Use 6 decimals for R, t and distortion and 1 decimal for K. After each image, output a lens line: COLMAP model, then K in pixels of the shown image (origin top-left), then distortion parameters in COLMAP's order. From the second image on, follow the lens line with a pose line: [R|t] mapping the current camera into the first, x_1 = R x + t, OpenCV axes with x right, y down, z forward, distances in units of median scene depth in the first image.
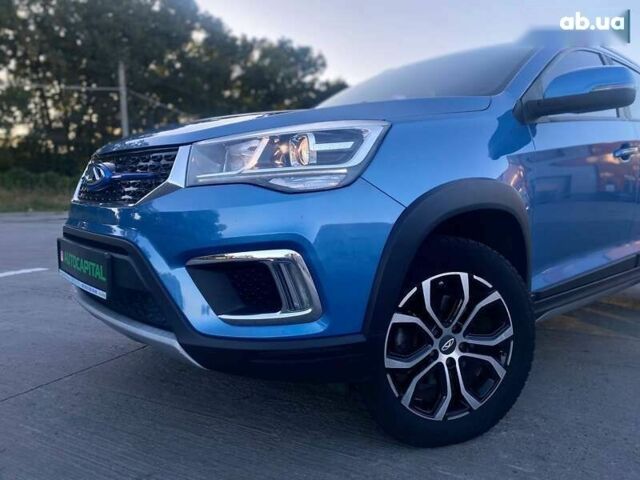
lens RADIAL K [[496.7, 0, 320.0], [0, 496.7, 240.0], [0, 0, 1]] dist [-0.004127, -0.005194]
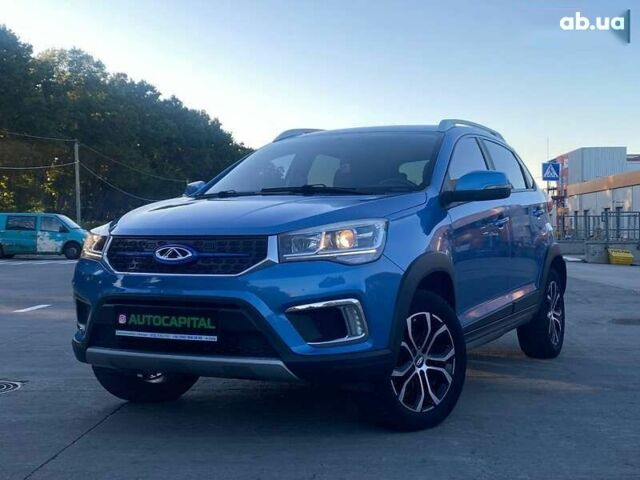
lens RADIAL K [[940.2, 0, 320.0], [0, 940.2, 240.0], [0, 0, 1]] dist [0.079973, -0.150023]
pose [[0.918311, -0.014723, 0.395587, -1.165480], [0.049941, 0.995633, -0.078876, 0.055023], [-0.392698, 0.092189, 0.915035, -1.559075]]
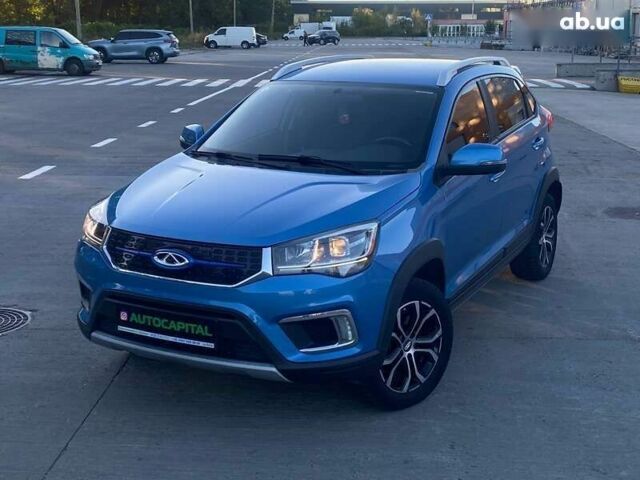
lens RADIAL K [[940.2, 0, 320.0], [0, 940.2, 240.0], [0, 0, 1]] dist [0.079973, -0.150023]
pose [[0.921541, -0.091190, 0.377420, -1.124323], [0.038648, 0.988746, 0.144526, -0.578470], [-0.386352, -0.118600, 0.914695, -1.632219]]
